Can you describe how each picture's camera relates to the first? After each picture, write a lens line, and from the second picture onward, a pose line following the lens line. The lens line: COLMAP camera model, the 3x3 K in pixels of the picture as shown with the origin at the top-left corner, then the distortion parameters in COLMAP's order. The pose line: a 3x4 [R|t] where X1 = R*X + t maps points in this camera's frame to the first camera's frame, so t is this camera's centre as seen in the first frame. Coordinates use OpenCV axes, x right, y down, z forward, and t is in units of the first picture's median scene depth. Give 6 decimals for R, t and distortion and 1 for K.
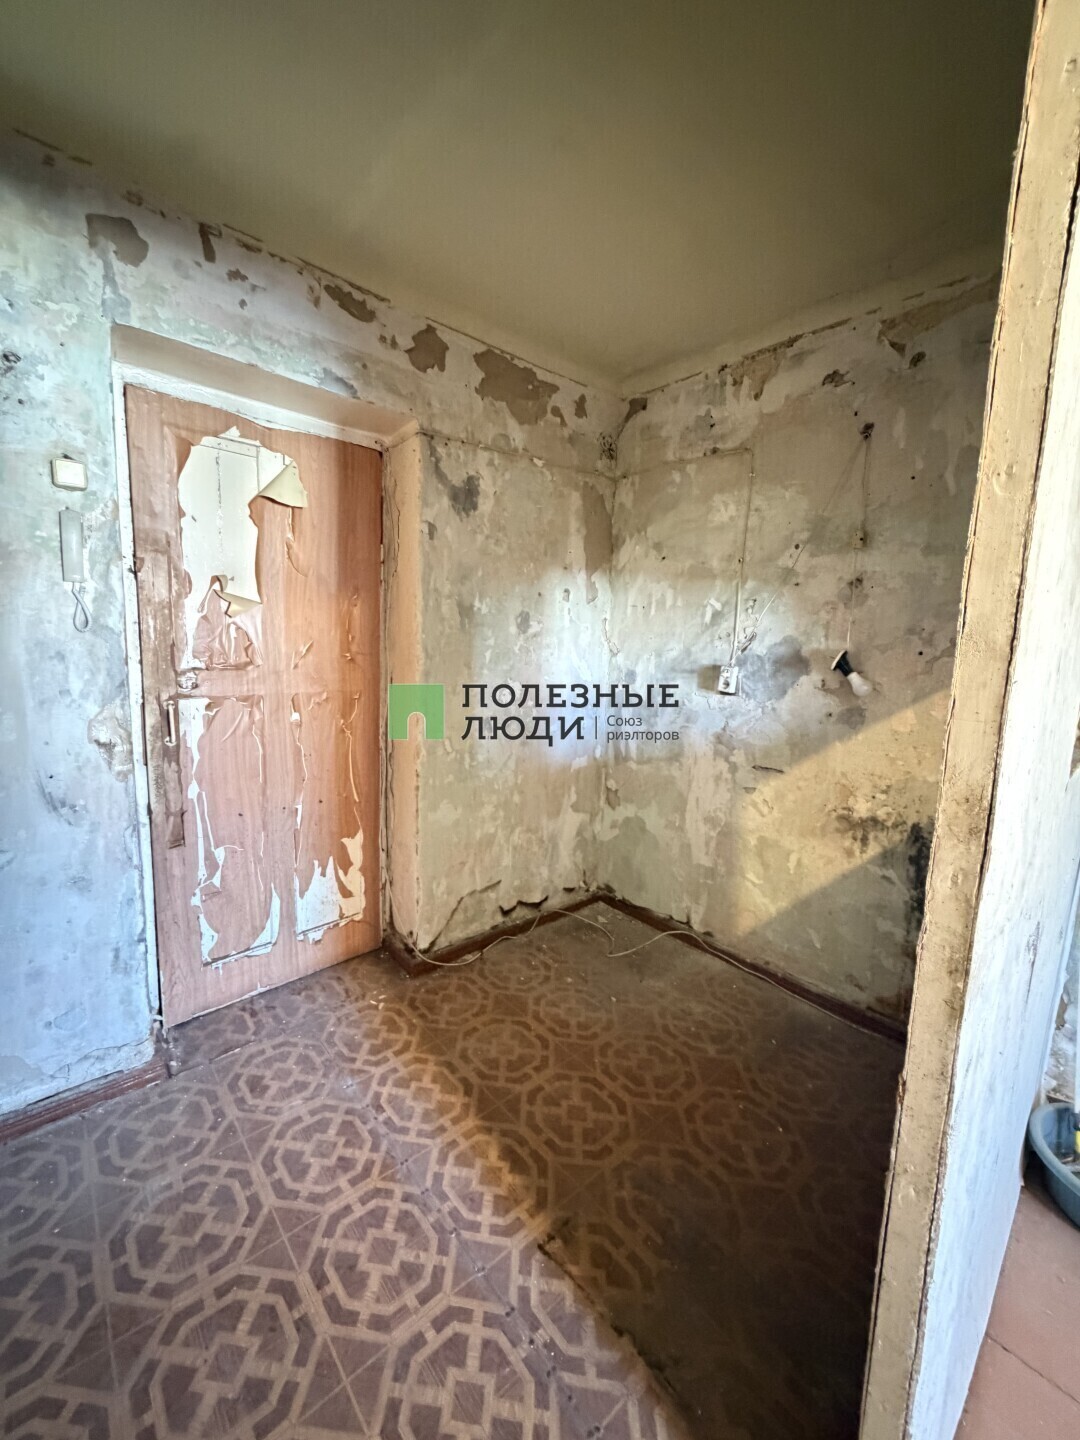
lens RADIAL K [[575.9, 0, 540.8], [0, 575.9, 715.9], [0, 0, 1]] dist [-0.002629, -0.000123]
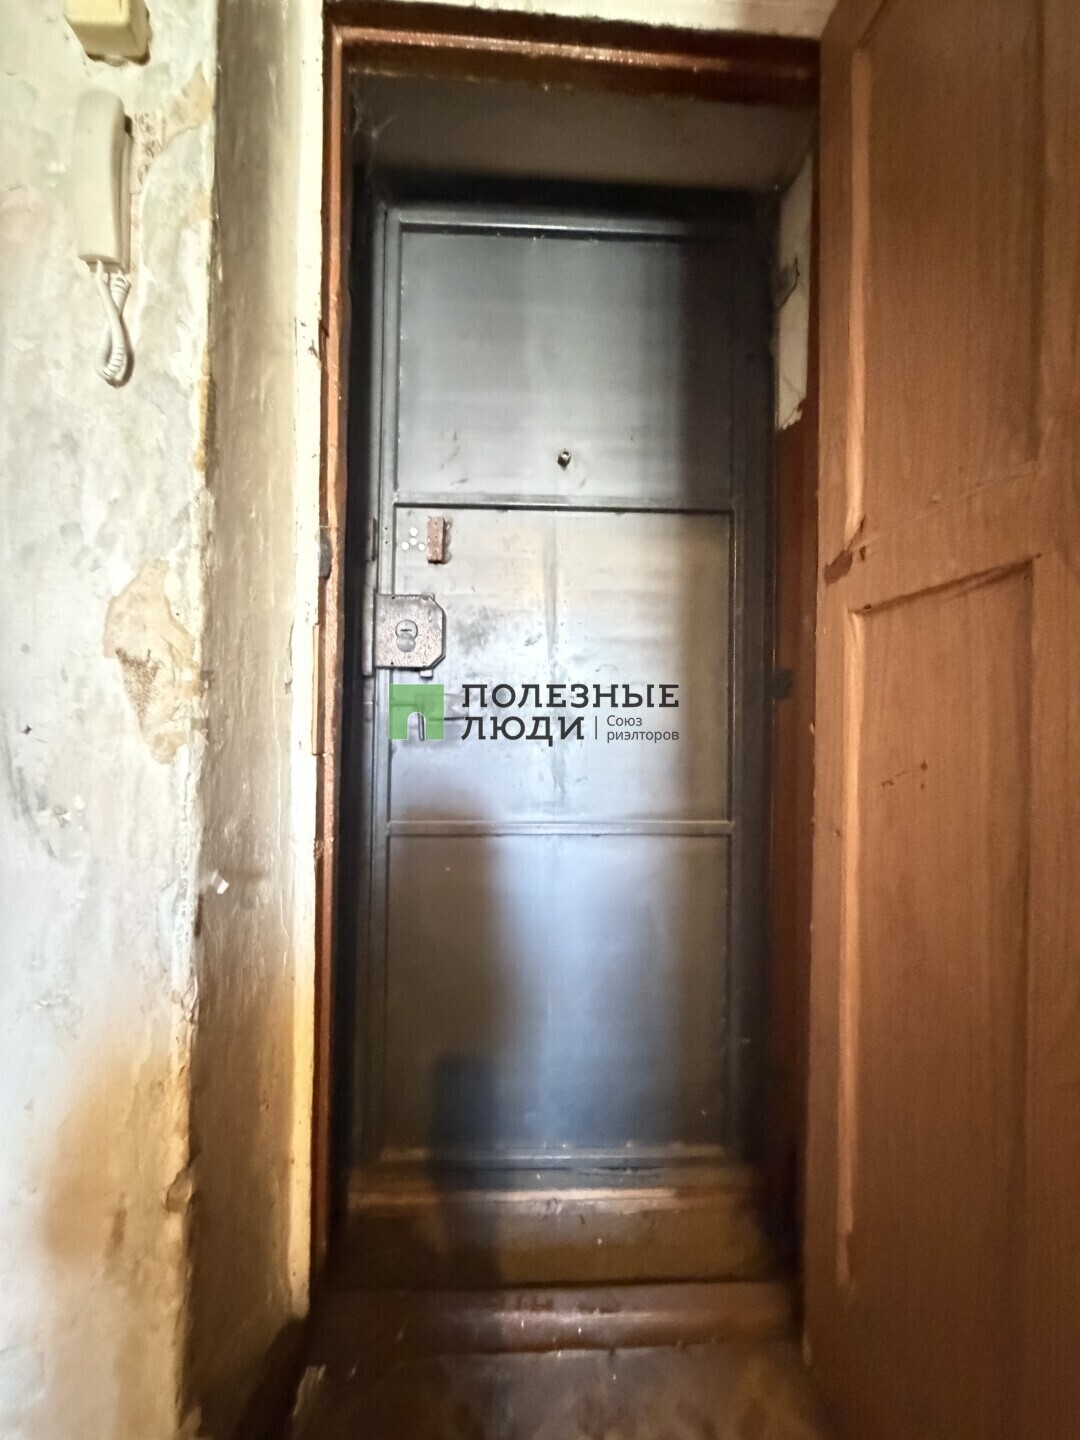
lens RADIAL K [[575.9, 0, 539.6], [0, 575.9, 717.2], [0, 0, 1]] dist [-0.002629, -0.000123]
pose [[0.774987, -0.028921, -0.631315, -0.298177], [-0.073413, 0.988069, -0.135385, 0.123895], [0.627698, 0.151269, 0.763618, 0.900326]]
